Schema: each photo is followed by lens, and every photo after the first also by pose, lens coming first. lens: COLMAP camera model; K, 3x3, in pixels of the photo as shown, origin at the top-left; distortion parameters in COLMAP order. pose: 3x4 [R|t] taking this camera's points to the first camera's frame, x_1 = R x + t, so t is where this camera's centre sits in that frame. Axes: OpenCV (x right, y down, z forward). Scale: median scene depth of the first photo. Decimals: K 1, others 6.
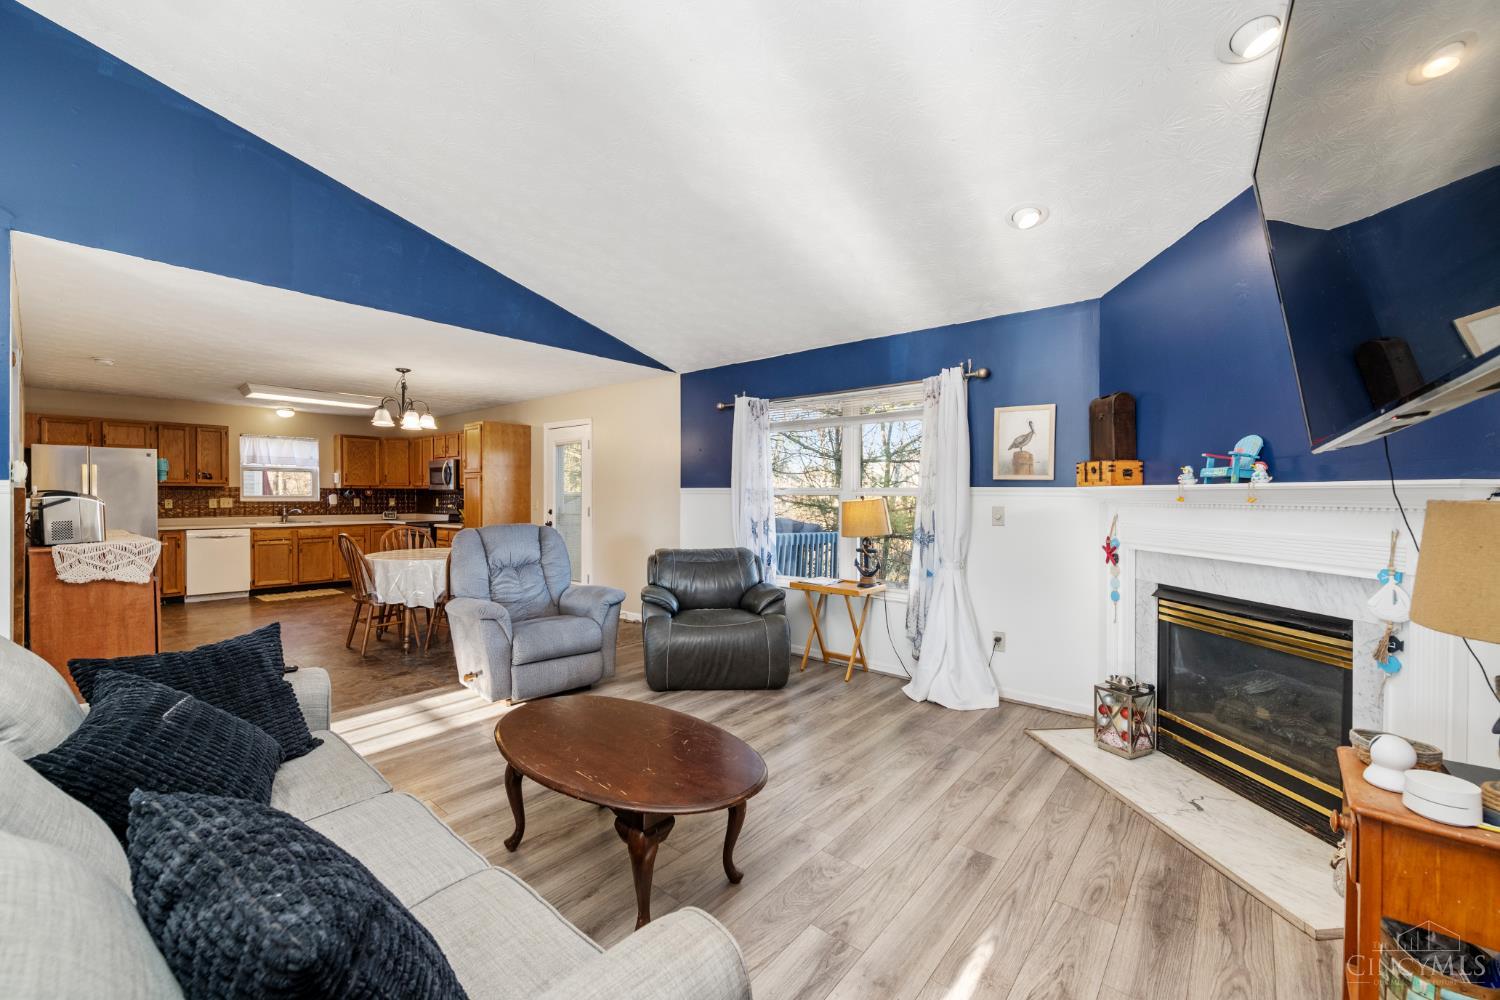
lens RADIAL K [[603.1, 0, 747.5], [0, 603.1, 498.0], [0, 0, 1]] dist [-0.008977, -0.002575]
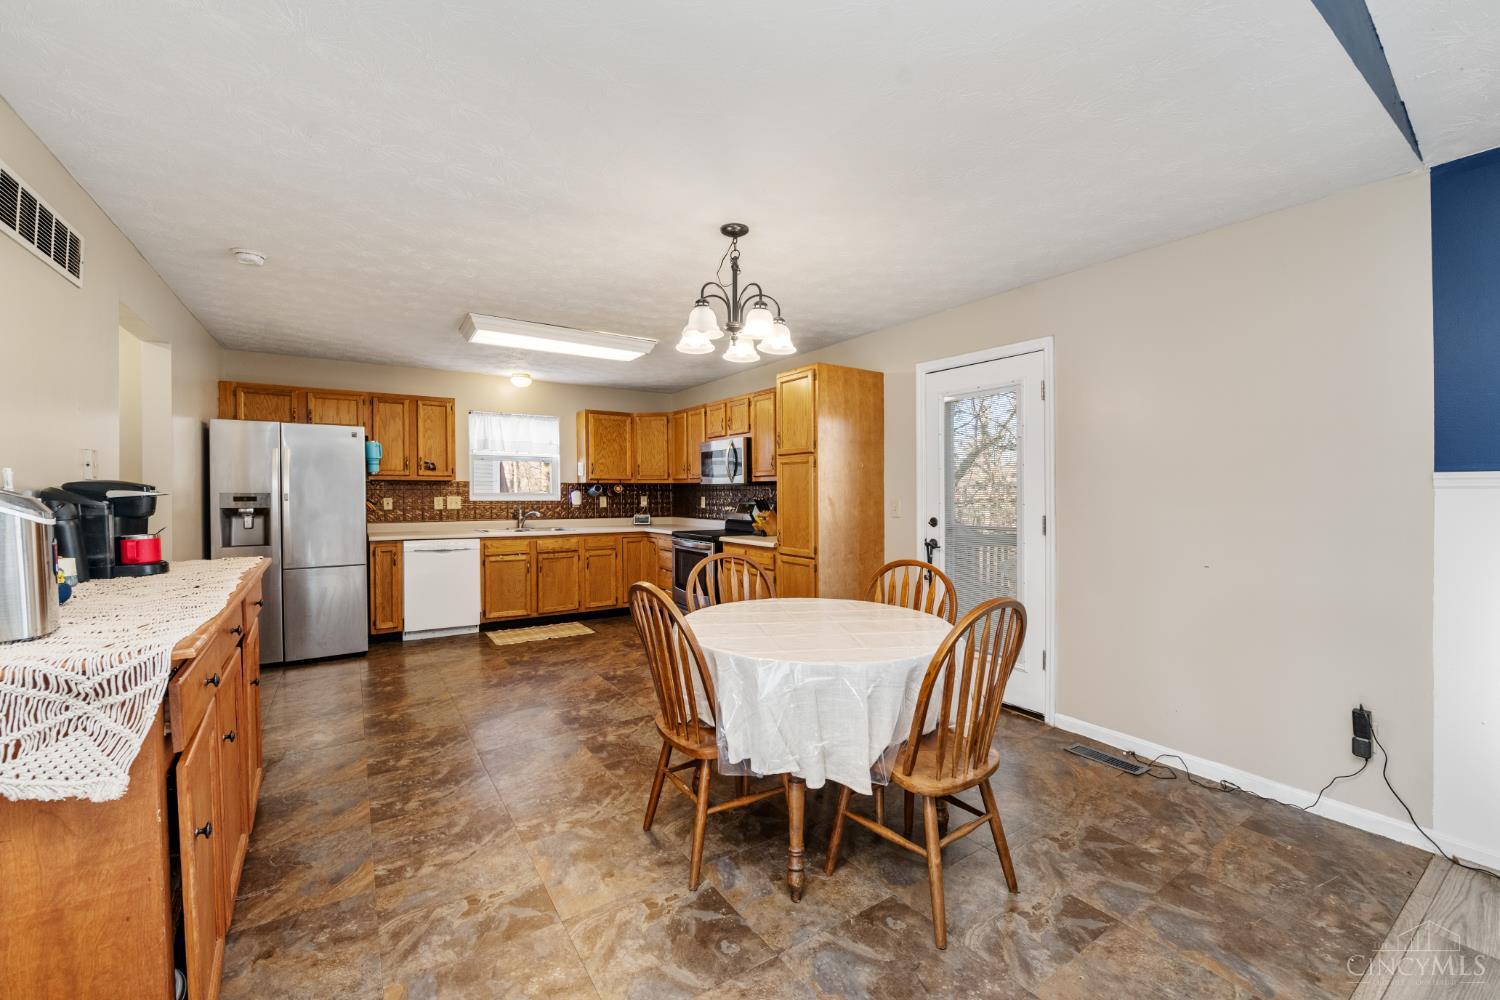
lens RADIAL K [[603.1, 0, 745.1], [0, 603.1, 498.3], [0, 0, 1]] dist [-0.008977, -0.002575]
pose [[0.956334, 0.002213, -0.292266, -0.357592], [-0.000879, 0.999989, 0.004697, -0.001334], [0.292273, -0.004235, 0.956325, 0.456132]]
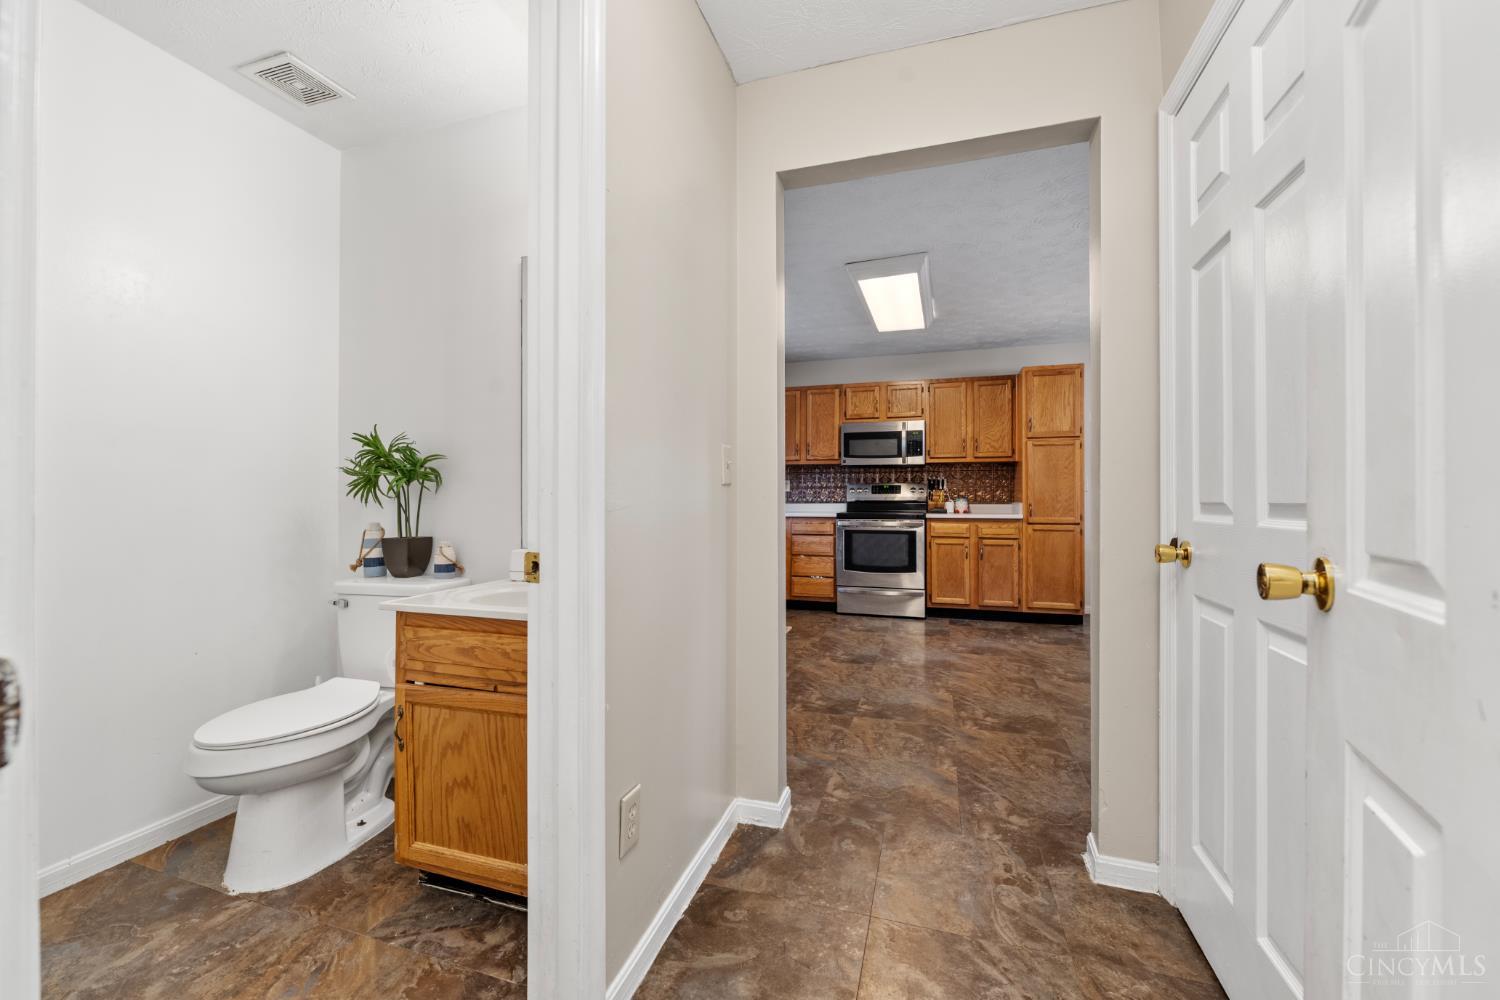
lens RADIAL K [[603.1, 0, 747.3], [0, 603.1, 498.3], [0, 0, 1]] dist [-0.008977, -0.002575]
pose [[0.930538, -0.003681, 0.366176, -1.112992], [0.004650, 0.999988, -0.001765, 0.029993], [-0.366165, 0.003345, 0.930544, 0.521966]]
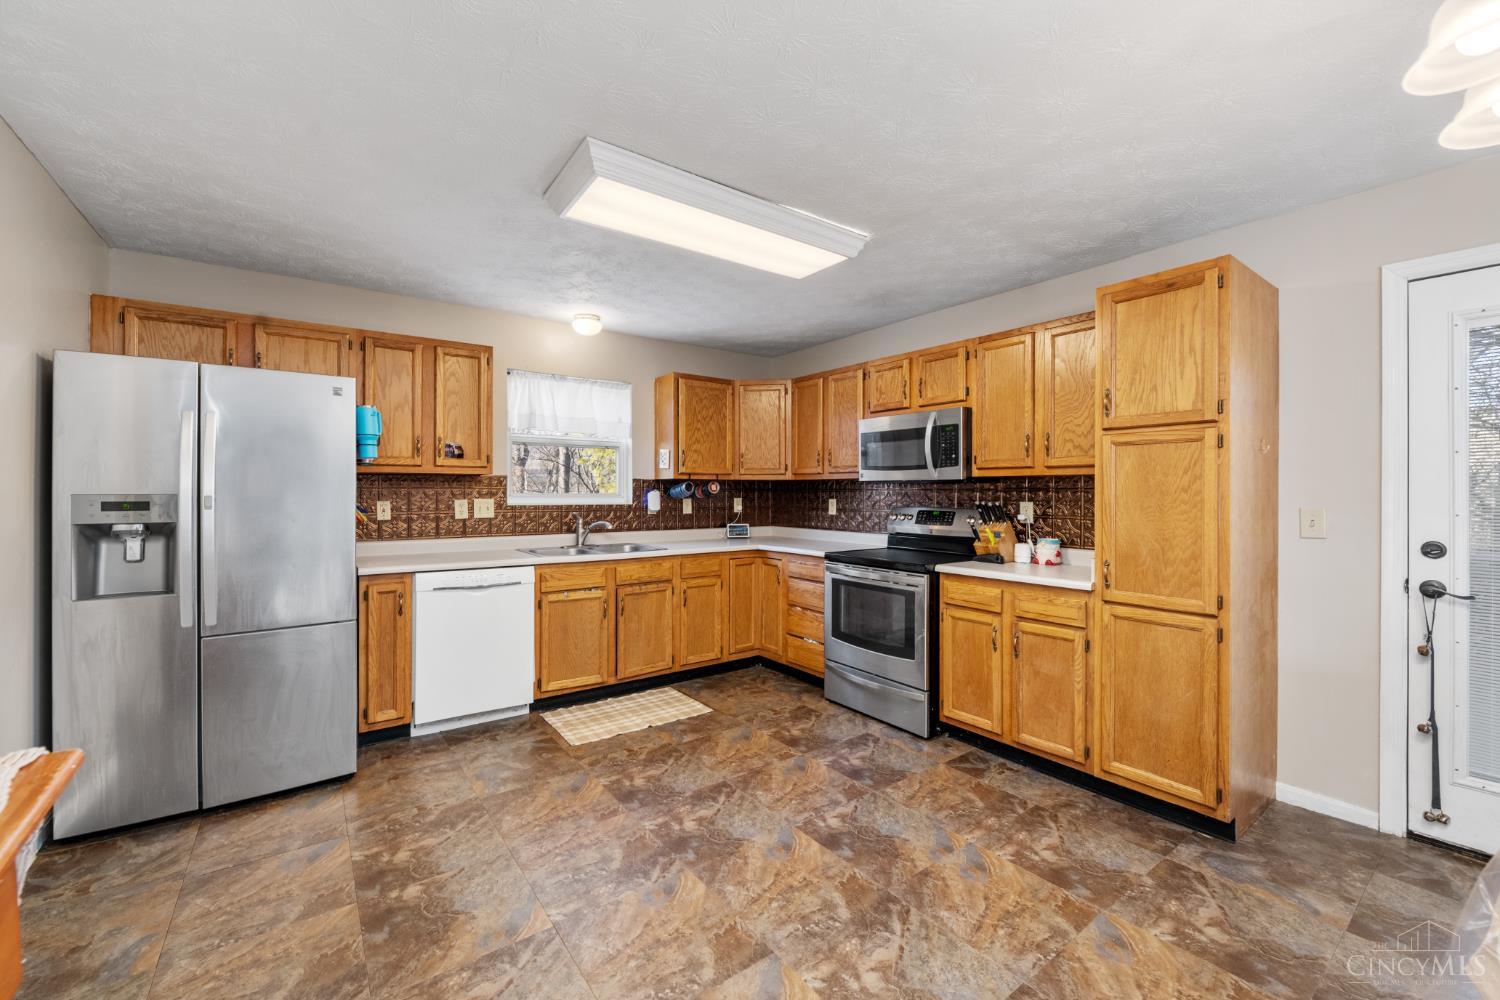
lens RADIAL K [[603.1, 0, 745.4], [0, 603.1, 492.5], [0, 0, 1]] dist [-0.008977, -0.002575]
pose [[0.968385, 0.000987, -0.249459, -0.635413], [-0.002240, 0.999986, -0.004740, -0.003631], [0.249450, 0.005149, 0.968374, 0.674944]]
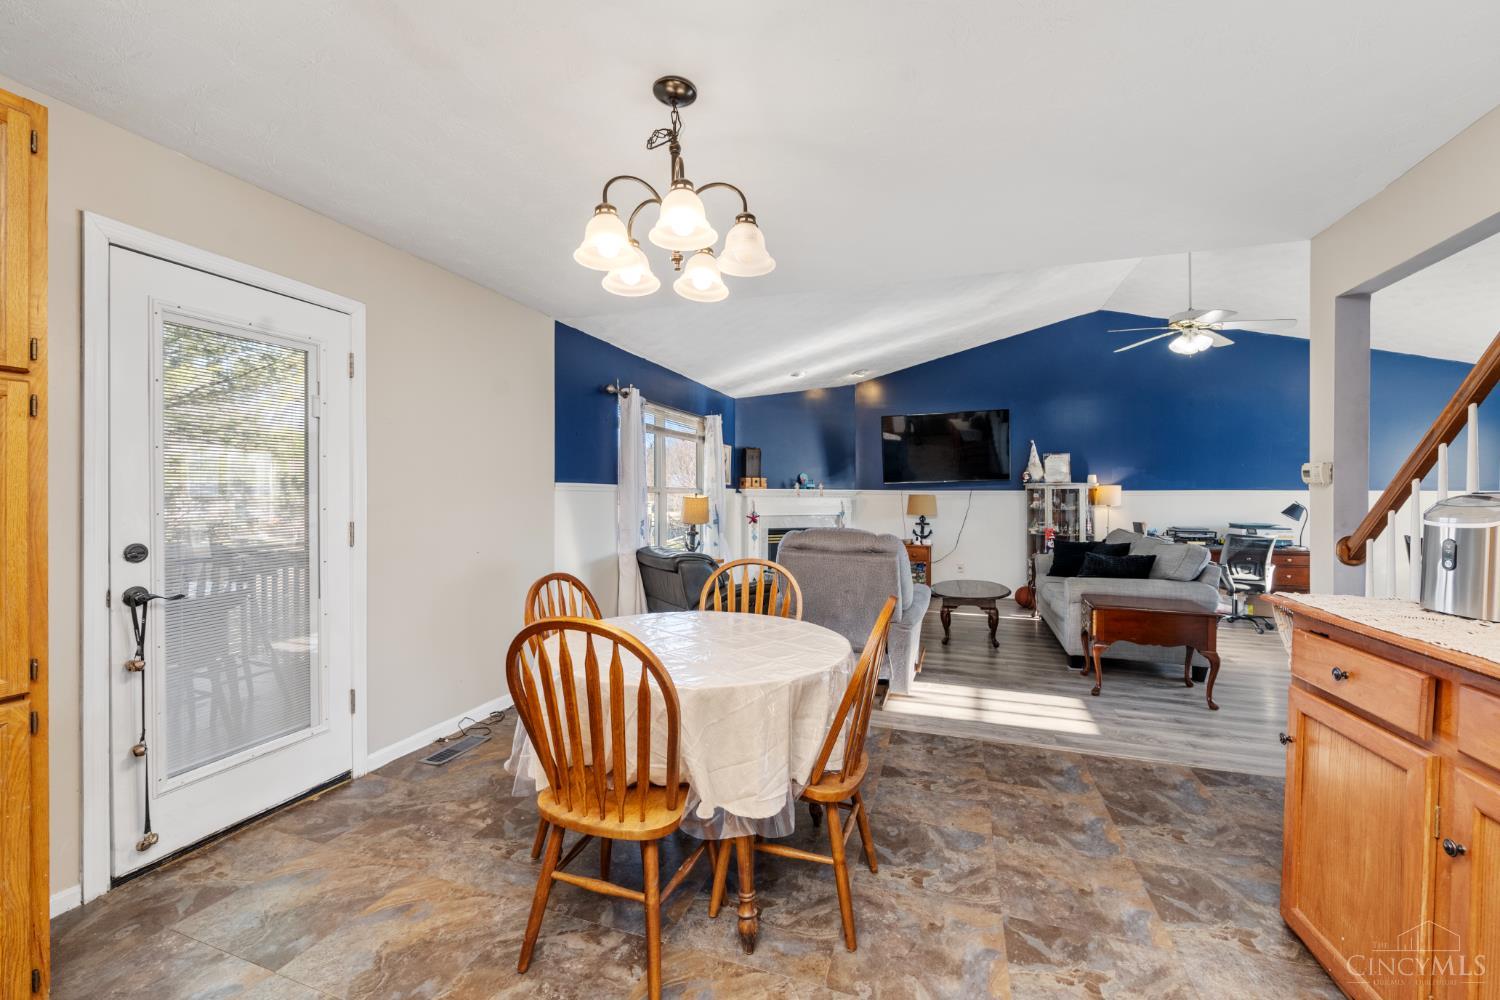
lens RADIAL K [[603.1, 0, 750.9], [0, 603.1, 495.8], [0, 0, 1]] dist [-0.008977, -0.002575]
pose [[-0.357941, -0.008661, 0.933704, -0.735067], [-0.001818, 0.999962, 0.008579, -0.006066], [-0.933743, 0.001373, -0.357943, 0.901855]]
